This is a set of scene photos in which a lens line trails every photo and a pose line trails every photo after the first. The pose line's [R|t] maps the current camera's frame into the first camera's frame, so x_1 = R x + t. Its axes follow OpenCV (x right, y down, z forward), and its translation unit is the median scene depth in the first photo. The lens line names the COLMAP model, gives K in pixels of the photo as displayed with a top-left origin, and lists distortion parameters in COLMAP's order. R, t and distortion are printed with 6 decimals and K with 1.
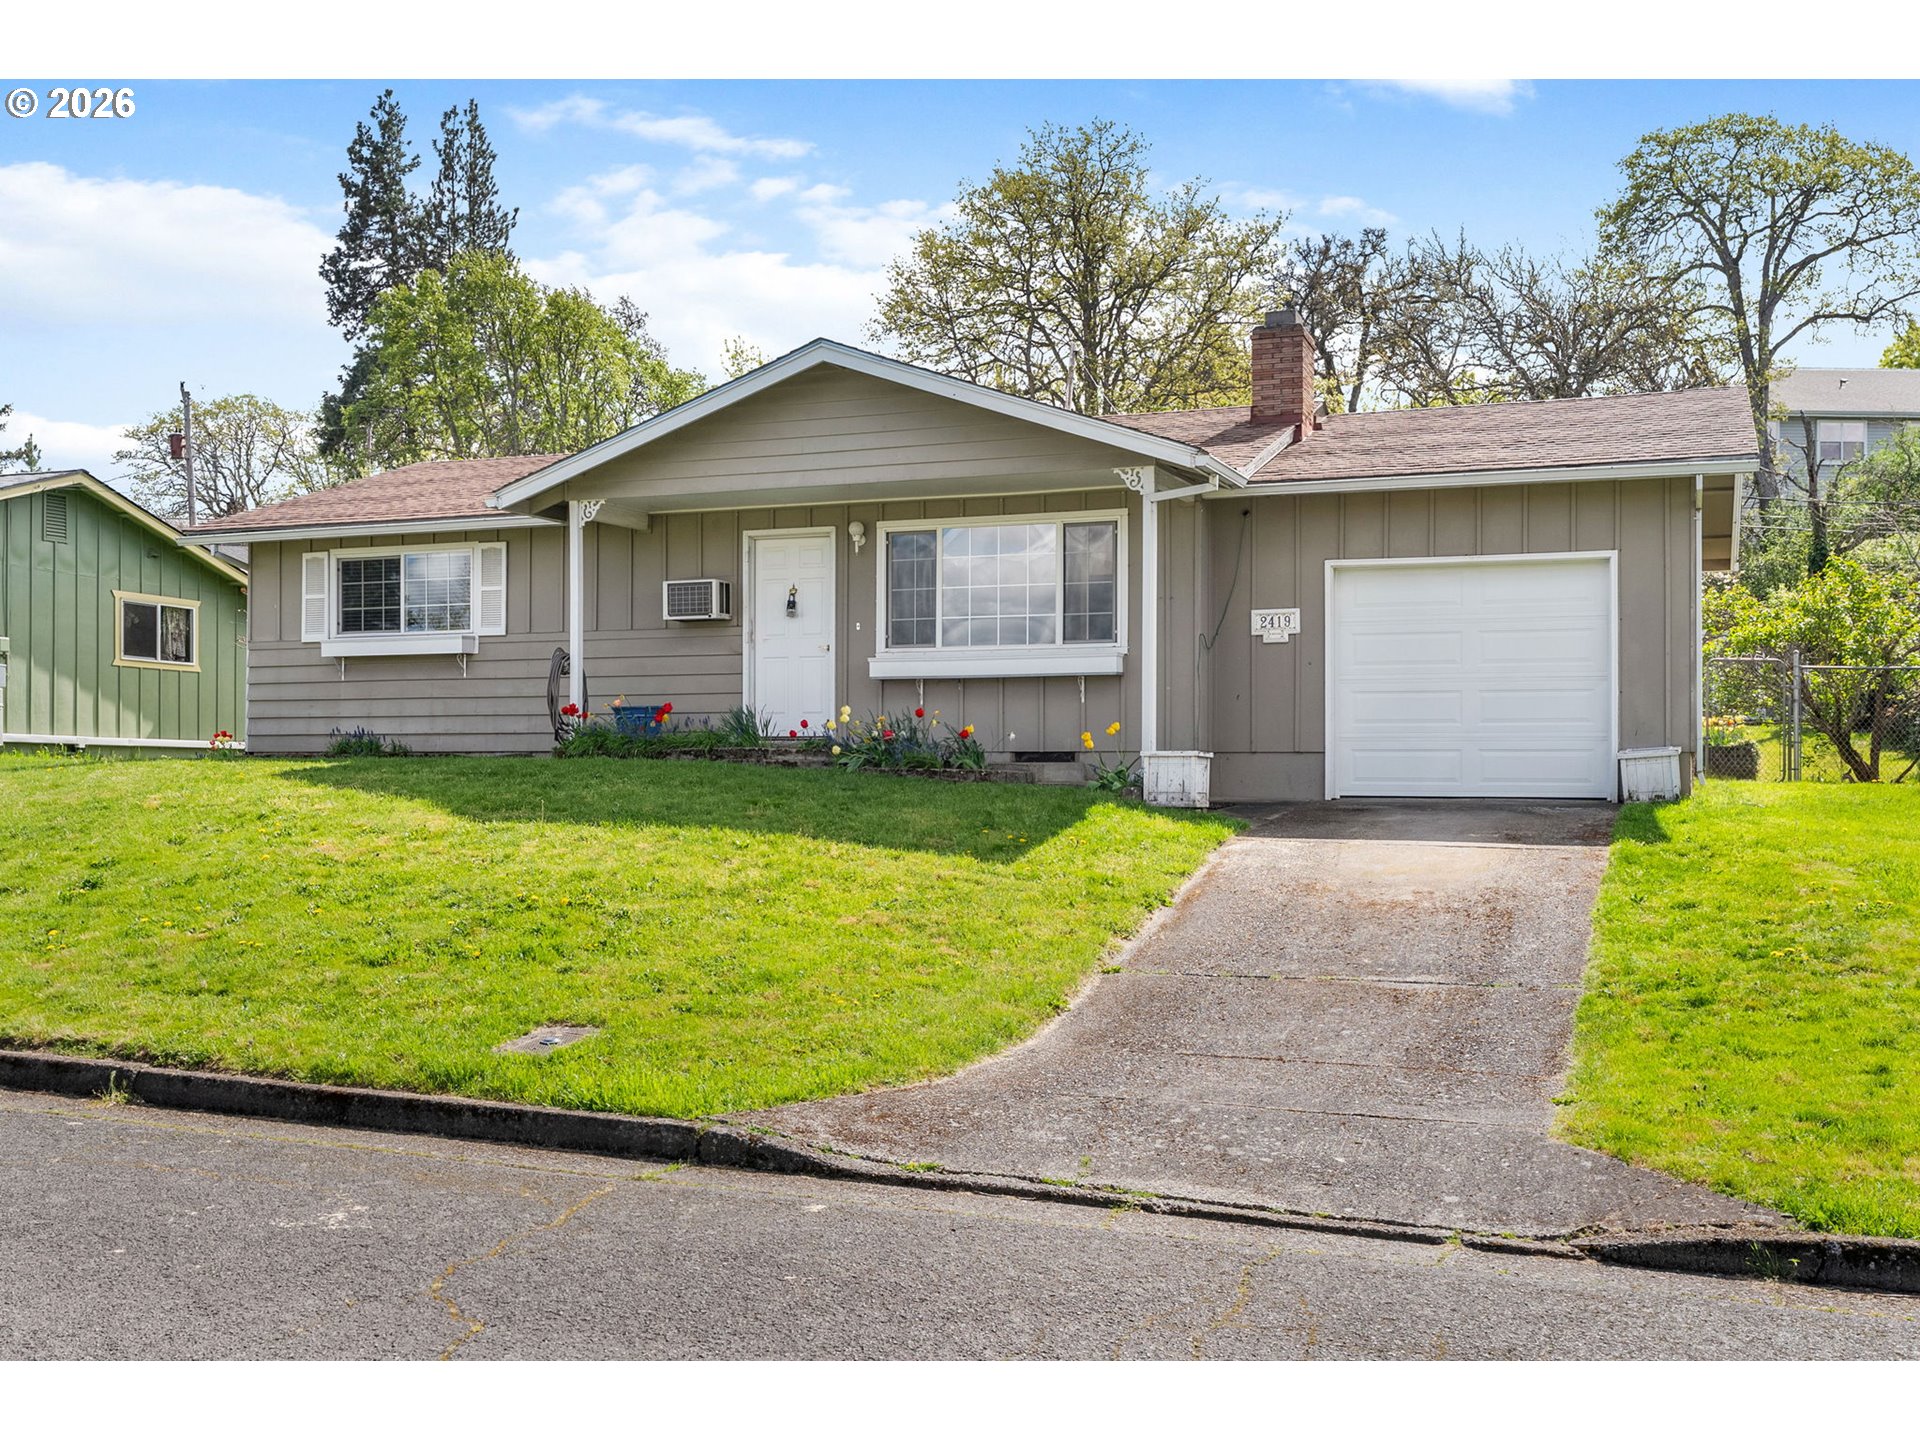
lens RADIAL K [[1835.9, 0, 960.0], [0, 1835.9, 720.0], [0, 0, 1]] dist [0.011886, 0.003522]
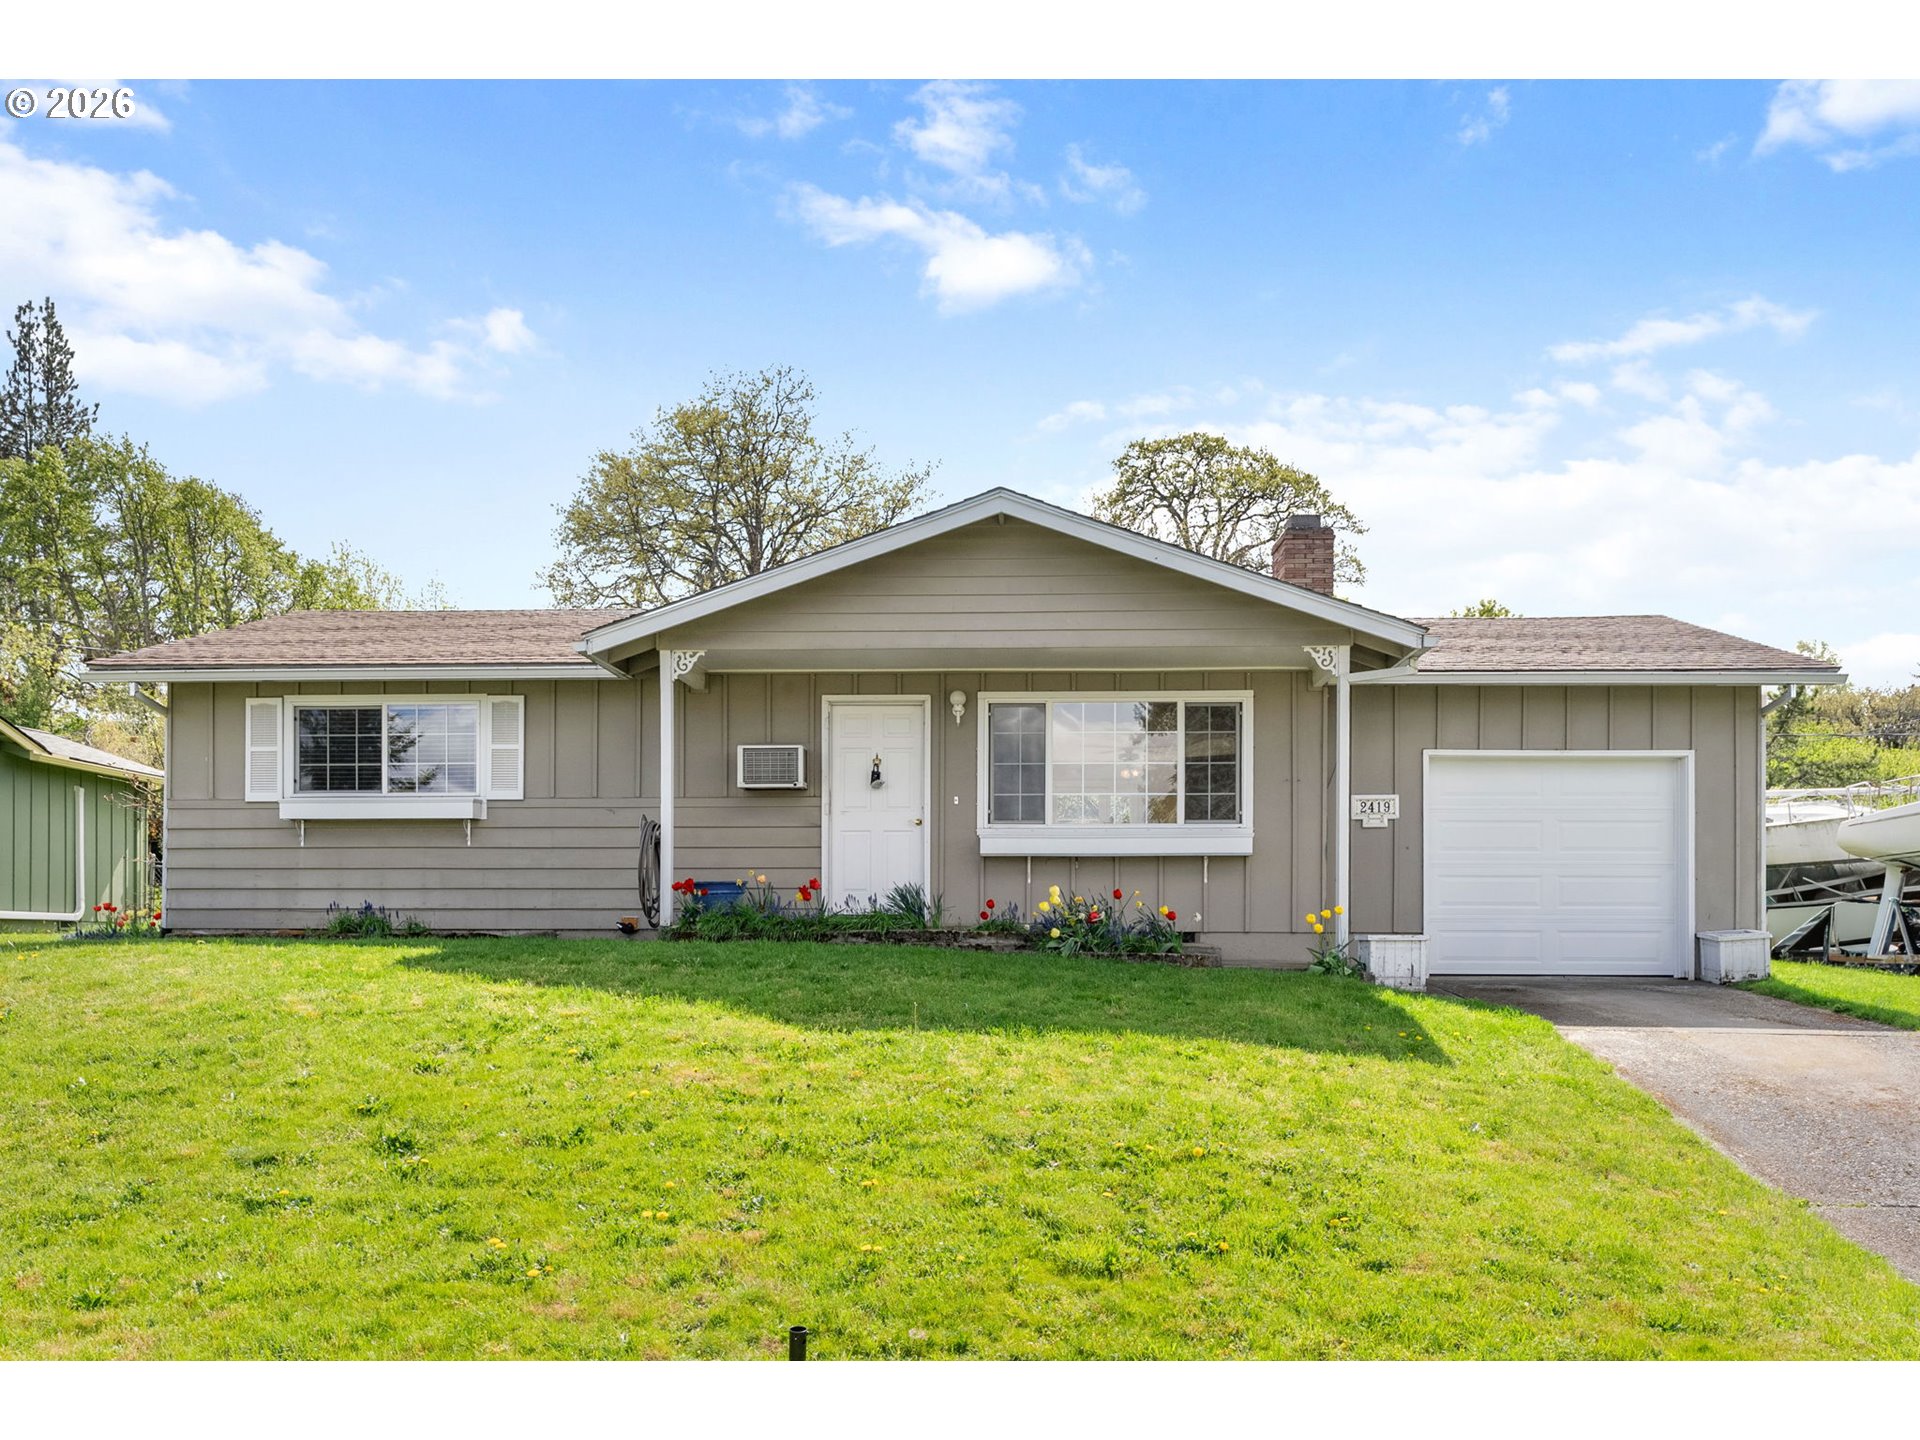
lens RADIAL K [[1461.8, 0, 961.7], [0, 1461.8, 898.6], [0, 0, 1]] dist [0.006718, -0.006459]
pose [[0.947412, 0.007267, 0.319934, -0.290192], [-0.009171, 0.999948, 0.004443, -0.003127], [-0.319885, -0.007144, 0.947429, 0.270118]]
